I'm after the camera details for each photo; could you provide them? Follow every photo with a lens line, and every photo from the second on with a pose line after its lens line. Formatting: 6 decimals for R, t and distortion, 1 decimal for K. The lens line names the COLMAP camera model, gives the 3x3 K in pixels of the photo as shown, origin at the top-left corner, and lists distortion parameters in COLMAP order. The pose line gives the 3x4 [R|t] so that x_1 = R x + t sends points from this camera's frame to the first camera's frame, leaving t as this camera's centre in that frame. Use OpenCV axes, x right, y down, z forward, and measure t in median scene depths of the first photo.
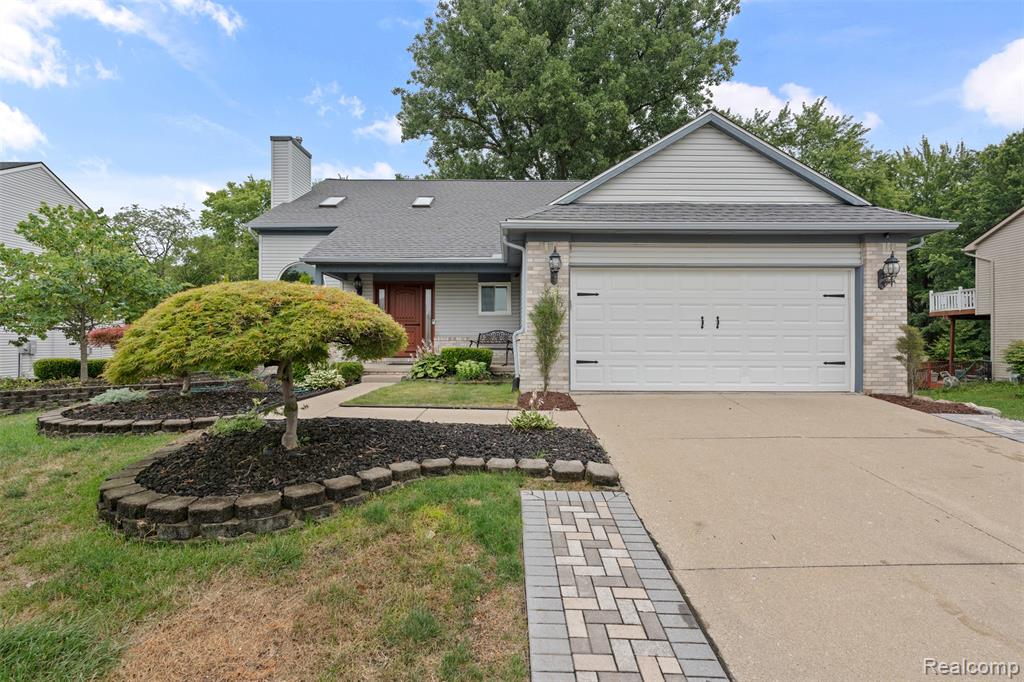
lens RADIAL K [[447.1, 0, 507.6], [0, 447.1, 342.7], [0, 0, 1]] dist [-0.003468, -0.000438]
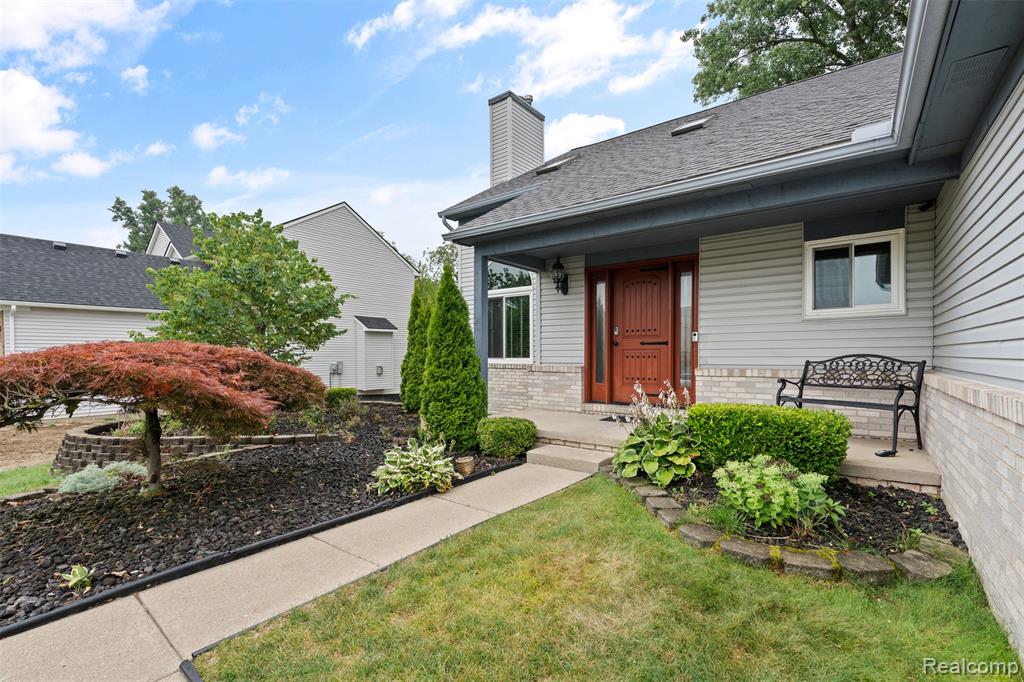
lens RADIAL K [[447.1, 0, 520.8], [0, 447.1, 365.2], [0, 0, 1]] dist [-0.003468, -0.000438]
pose [[0.800844, 0.011874, -0.598755, -0.026769], [-0.000725, 0.999822, 0.018858, -0.025273], [0.598872, -0.014669, 0.800710, 0.501771]]
